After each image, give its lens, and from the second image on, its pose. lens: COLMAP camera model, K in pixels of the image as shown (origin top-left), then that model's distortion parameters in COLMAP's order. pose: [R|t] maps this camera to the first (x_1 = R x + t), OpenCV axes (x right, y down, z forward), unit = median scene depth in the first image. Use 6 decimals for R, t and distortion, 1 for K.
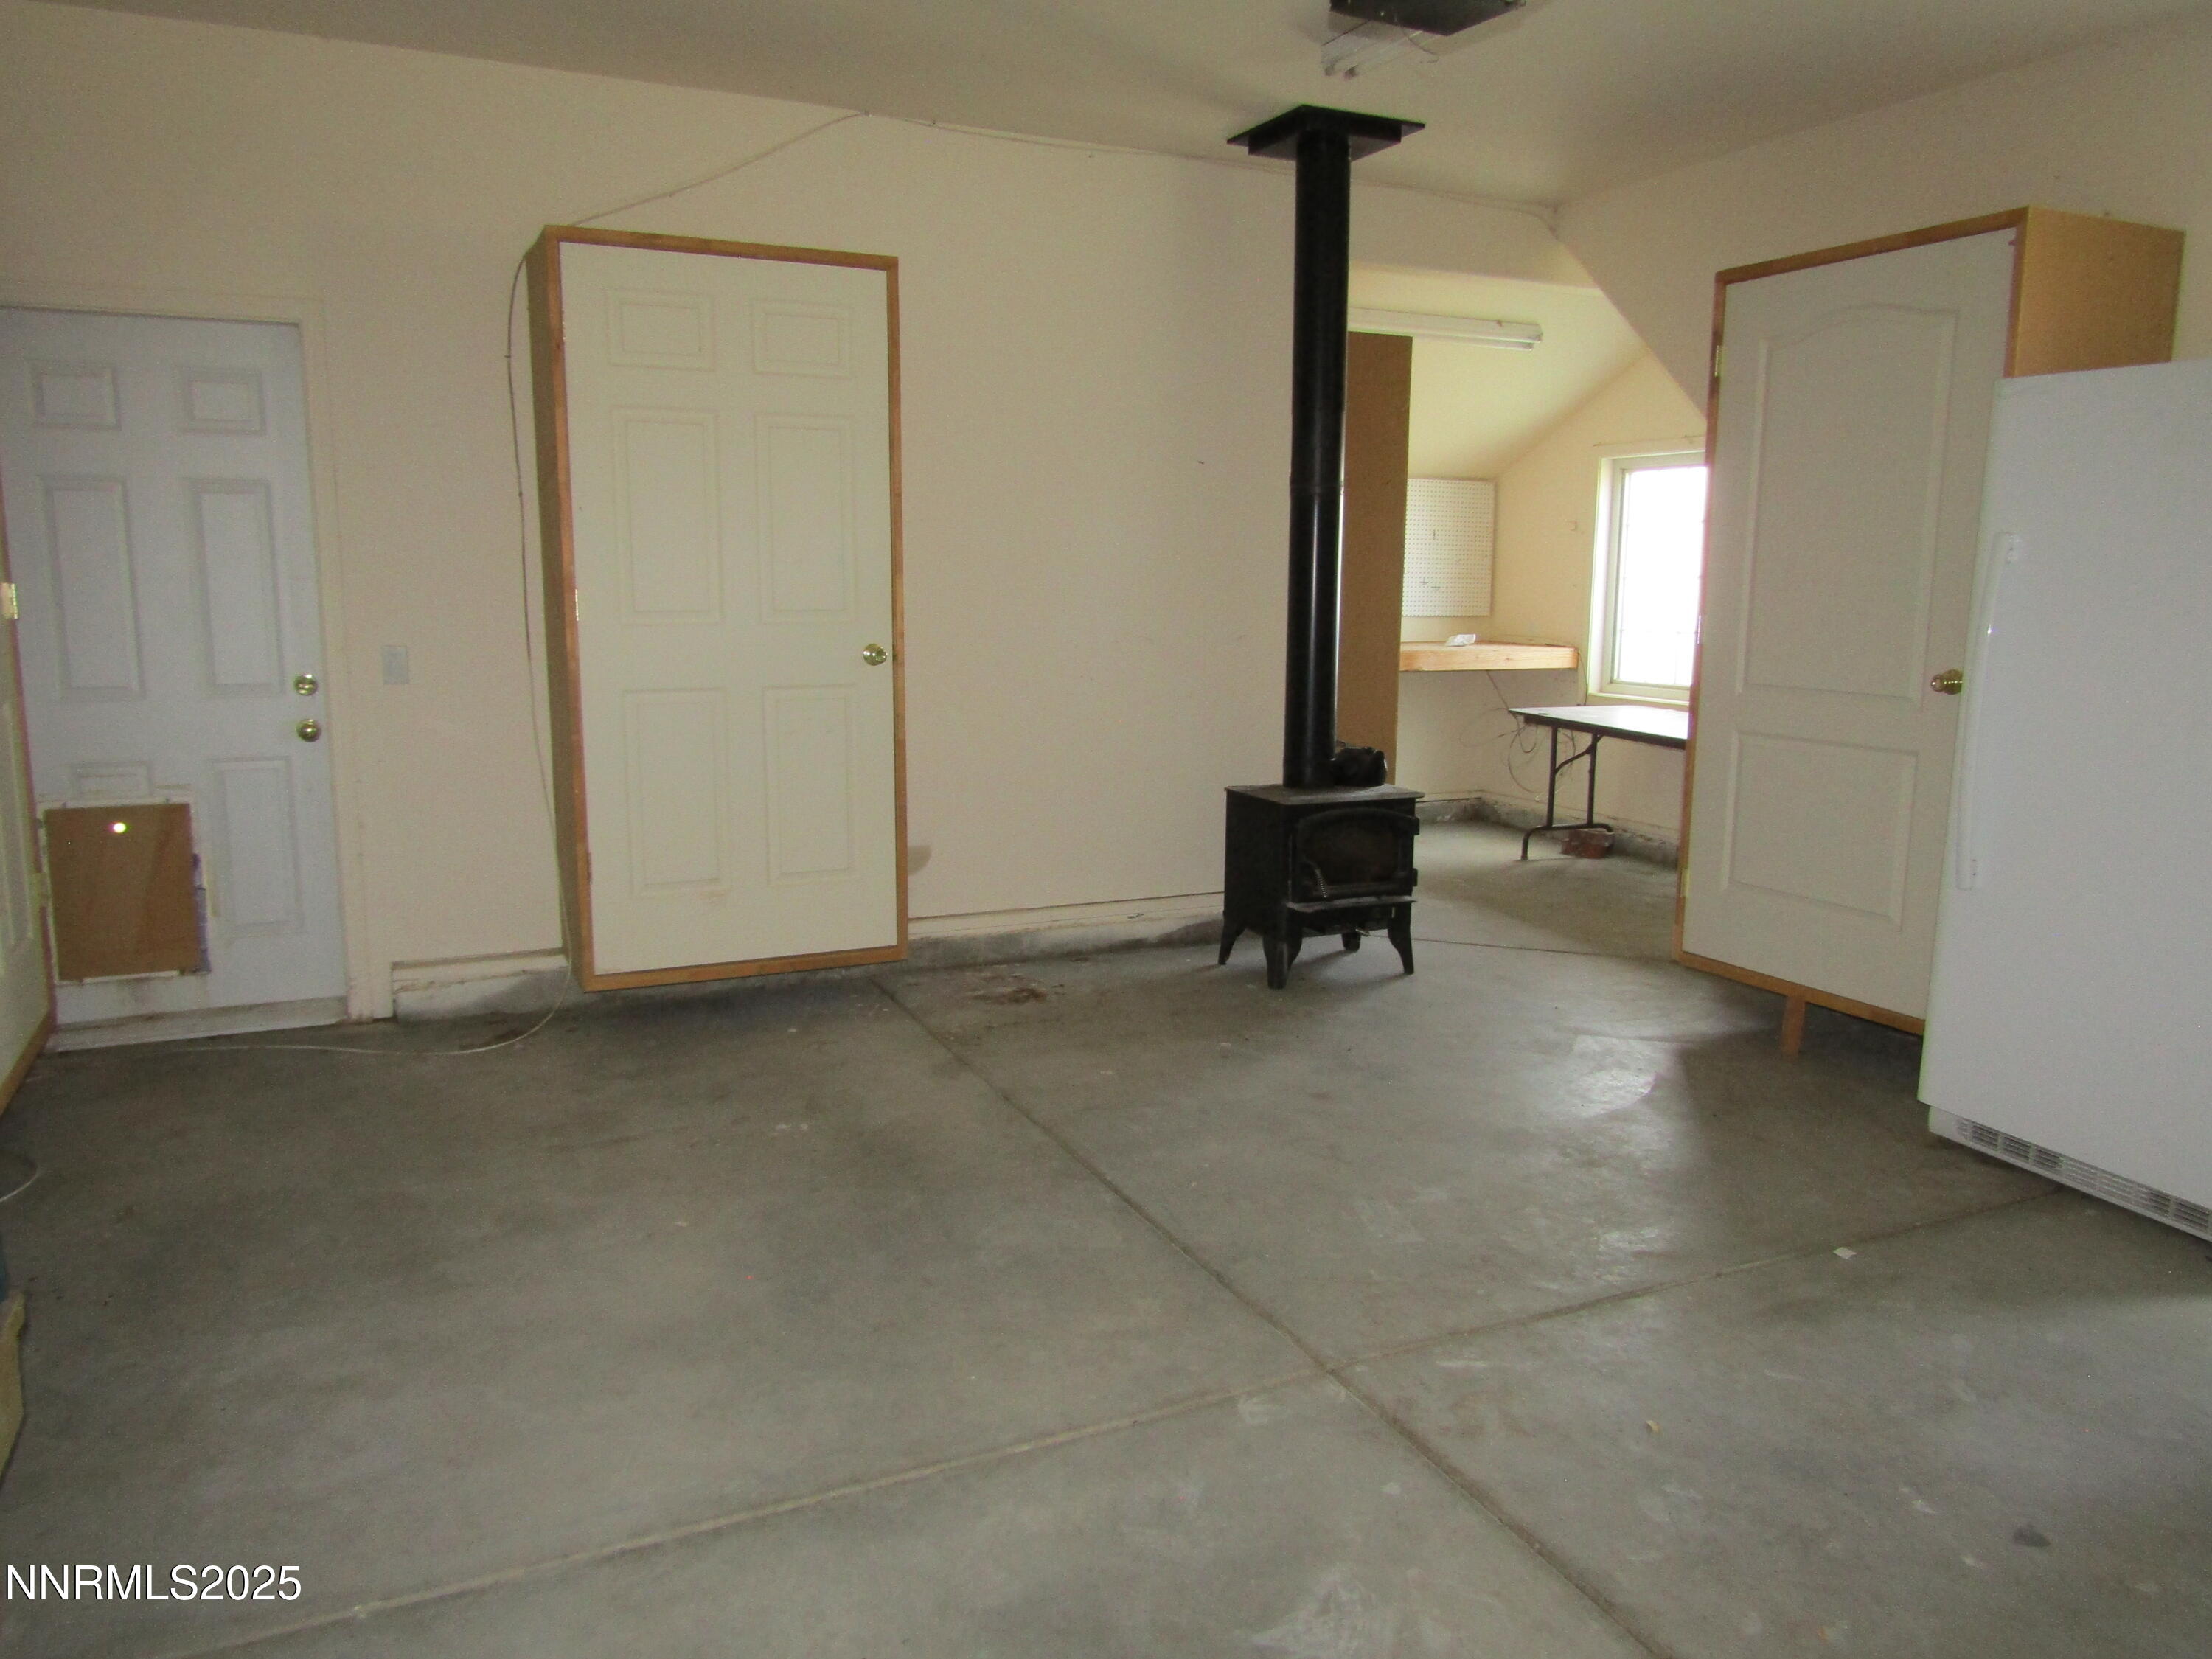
lens RADIAL K [[1572.1, 0, 1104.7], [0, 1572.1, 834.2], [0, 0, 1]] dist [-0.012126, 0.003033]
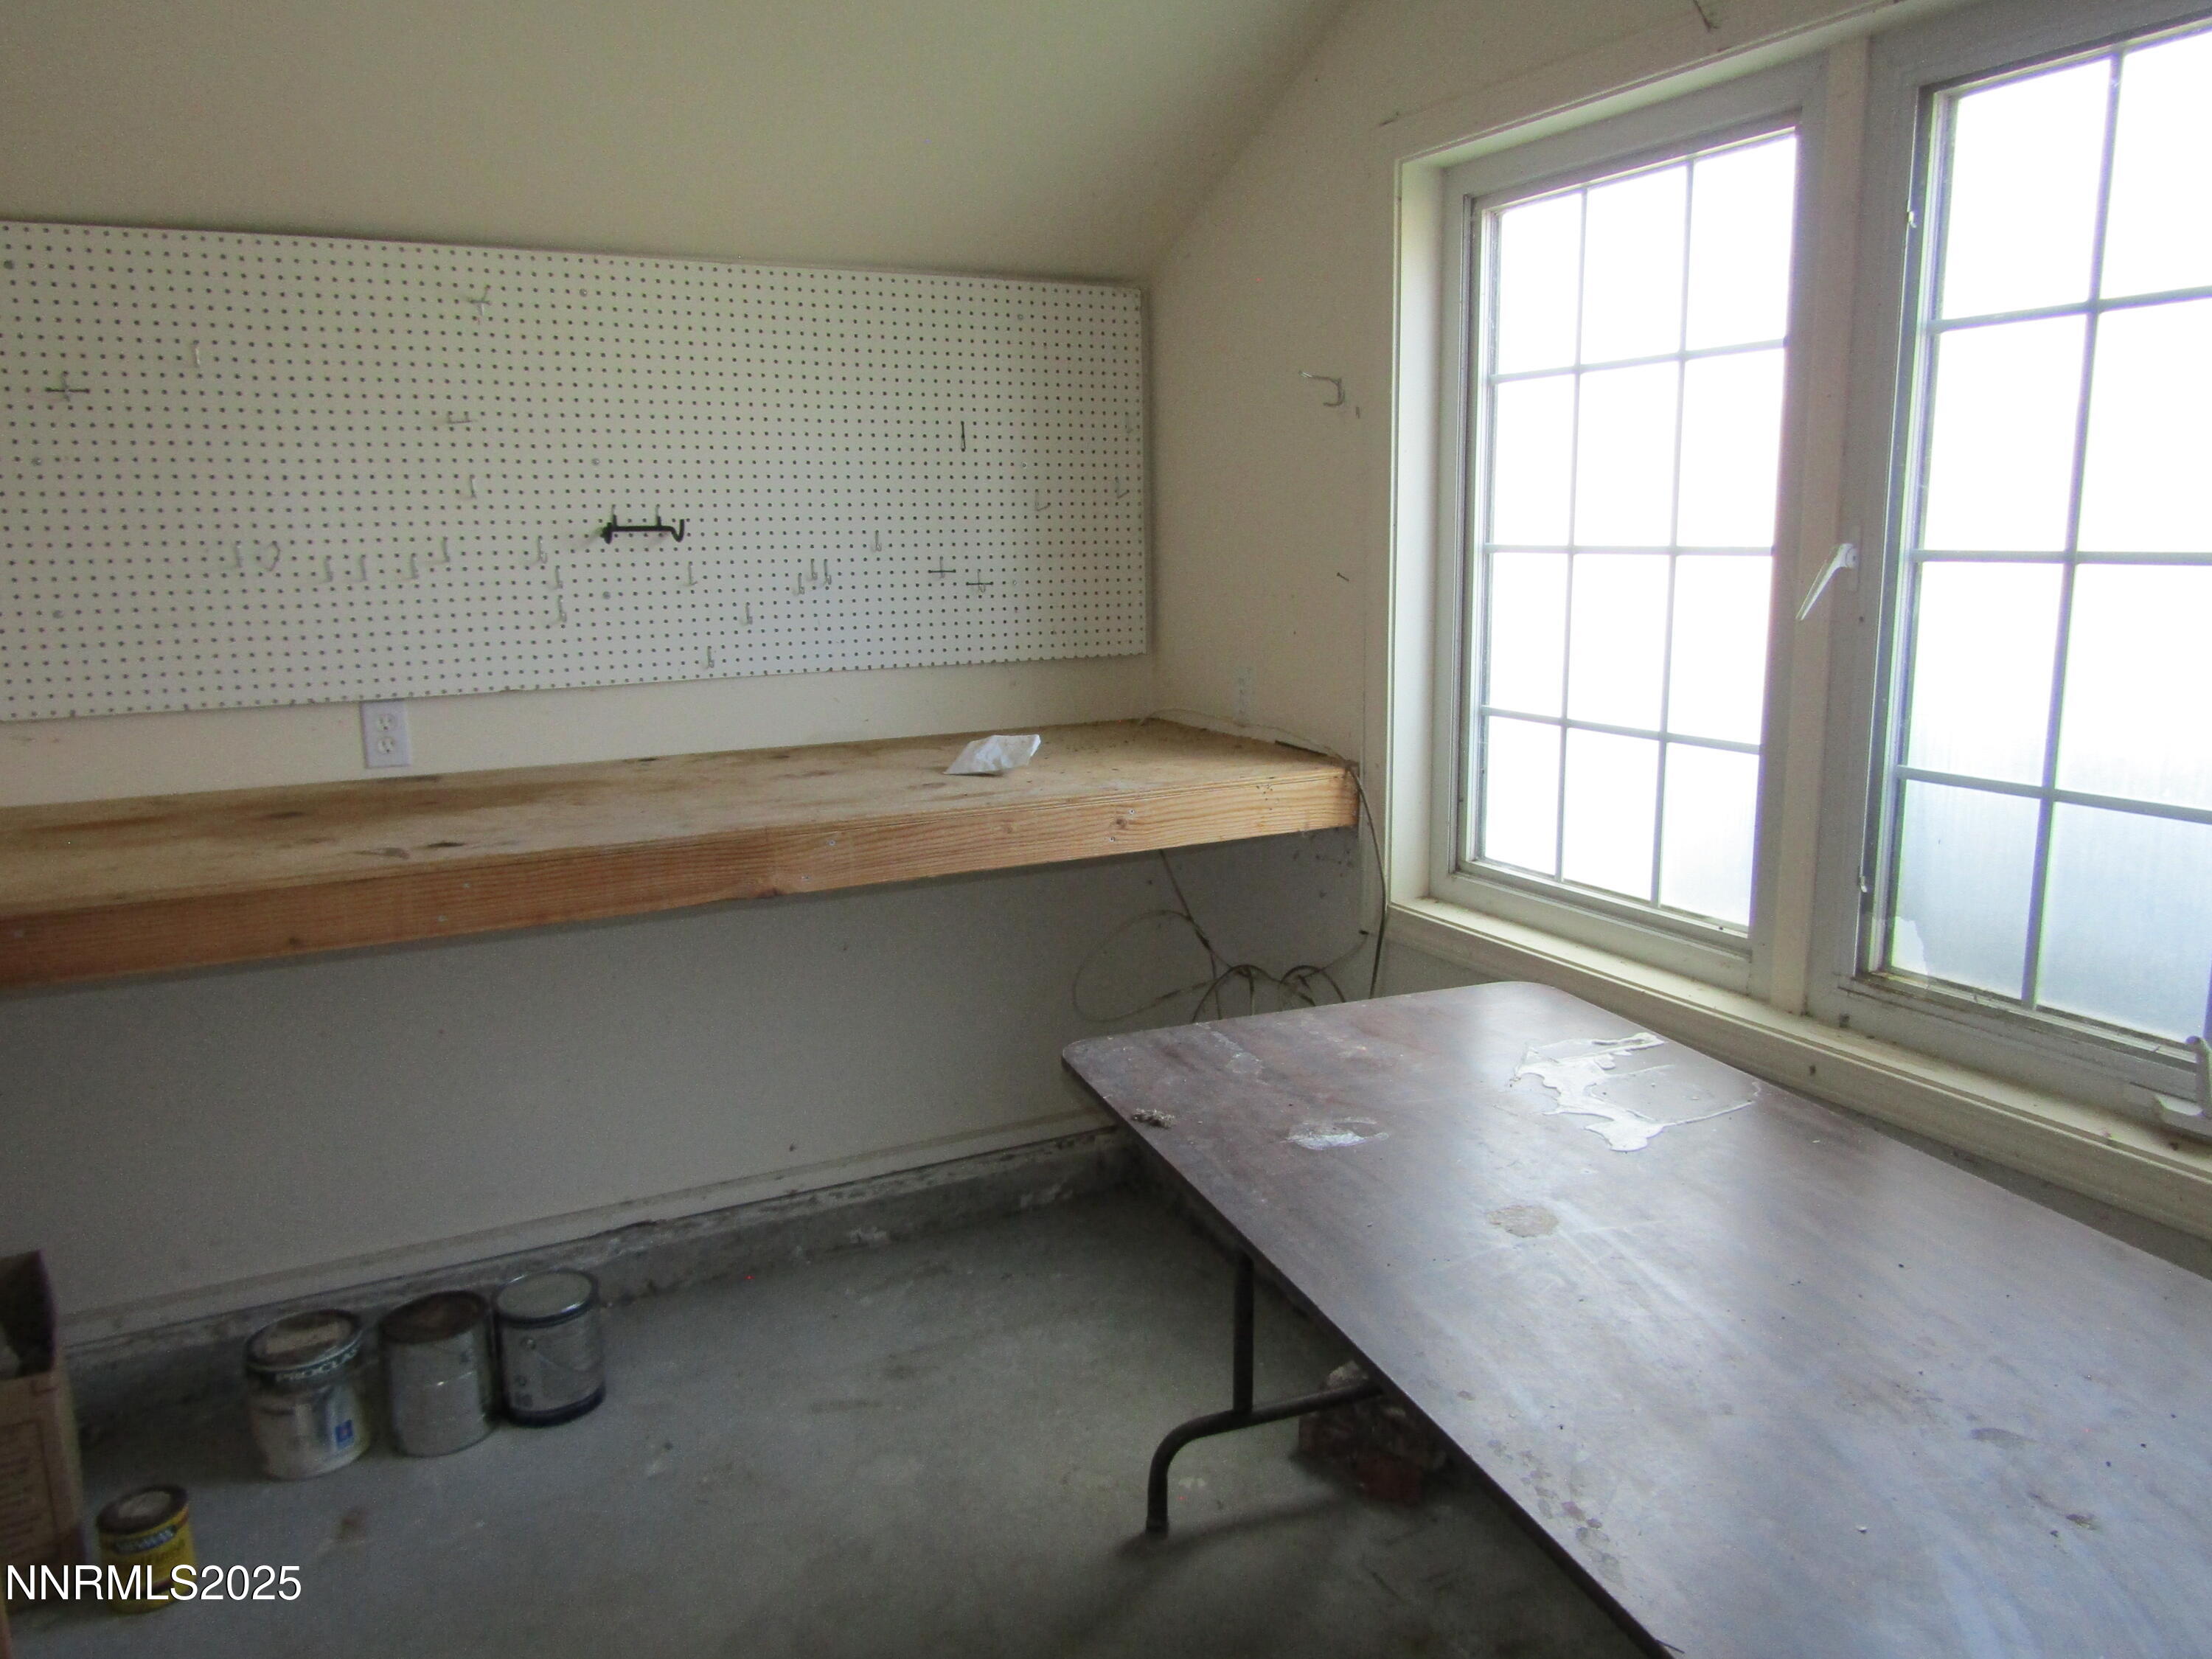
lens RADIAL K [[1572.1, 0, 1107.7], [0, 1572.1, 823.0], [0, 0, 1]] dist [-0.012126, 0.003033]
pose [[0.999303, -0.029443, 0.022938, 0.242284], [0.028749, 0.999136, 0.029997, -0.118703], [-0.023801, -0.029317, 0.999287, 0.673537]]
